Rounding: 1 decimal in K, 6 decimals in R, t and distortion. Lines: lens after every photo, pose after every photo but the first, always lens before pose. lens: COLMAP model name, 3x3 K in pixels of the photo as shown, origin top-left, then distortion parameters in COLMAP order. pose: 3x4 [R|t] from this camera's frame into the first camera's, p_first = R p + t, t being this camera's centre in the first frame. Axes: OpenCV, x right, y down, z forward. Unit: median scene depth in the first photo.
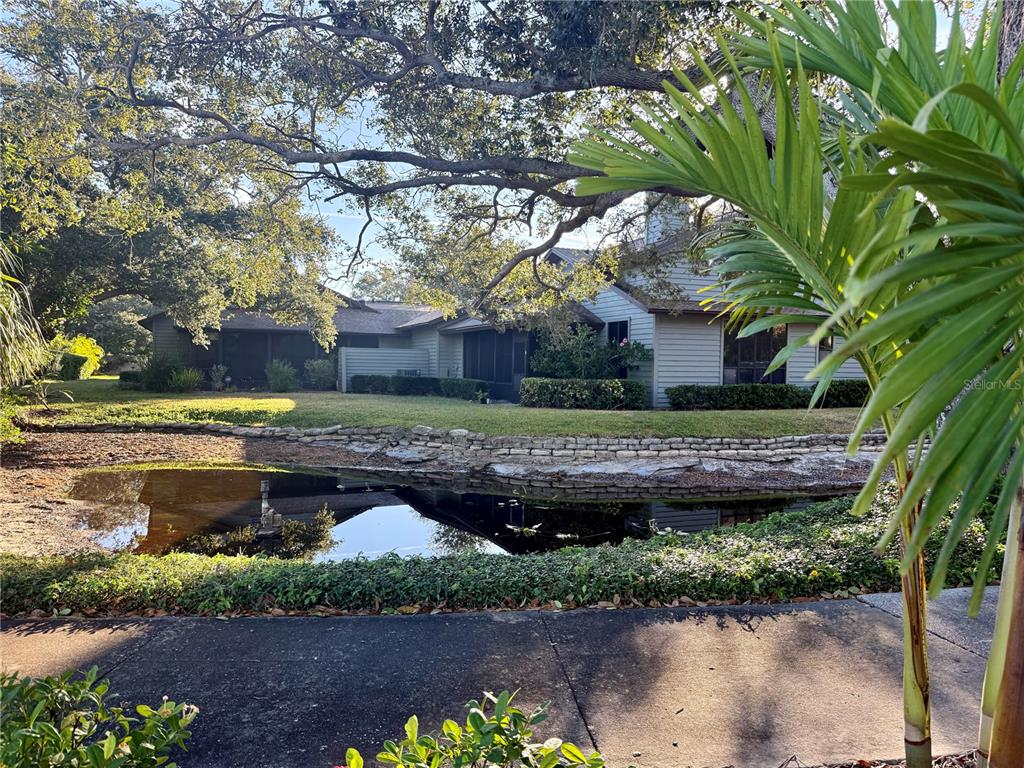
lens RADIAL K [[721.2, 0, 511.2], [0, 721.2, 391.7], [0, 0, 1]] dist [0.130883, -0.195667]
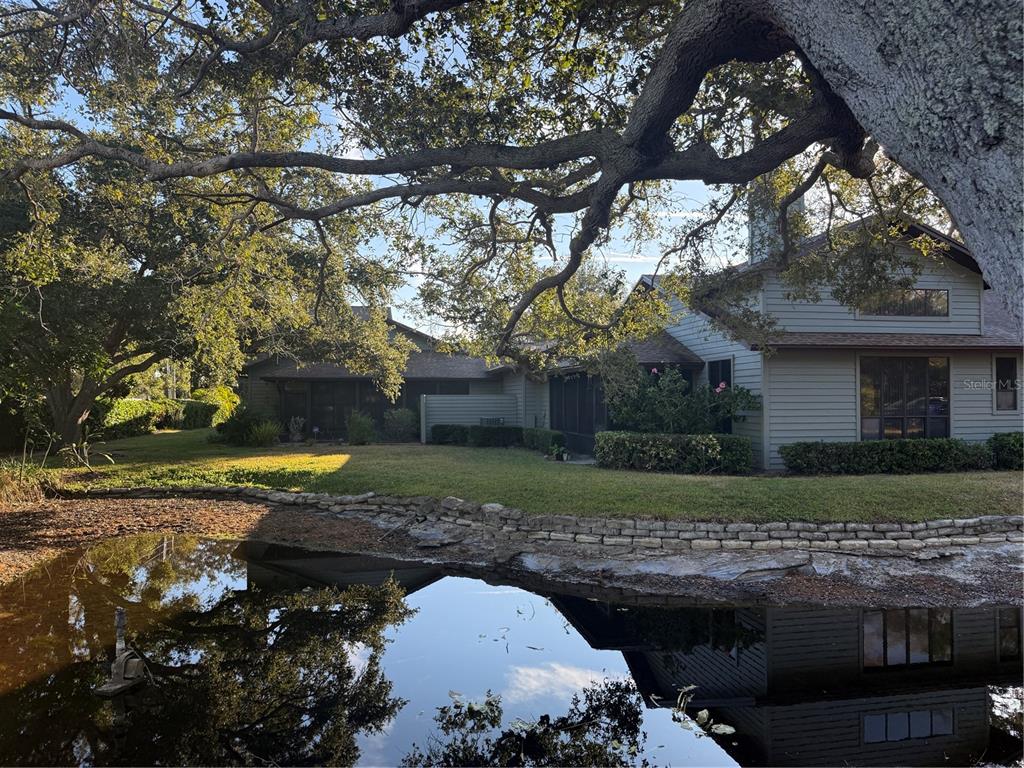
lens RADIAL K [[719.8, 0, 504.7], [0, 719.8, 385.1], [0, 0, 1]] dist [0.112289, -0.199253]
pose [[0.976797, -0.021437, -0.213093, 0.104399], [0.009283, 0.998281, -0.057876, -0.030188], [0.213968, 0.054555, 0.975316, 0.193206]]
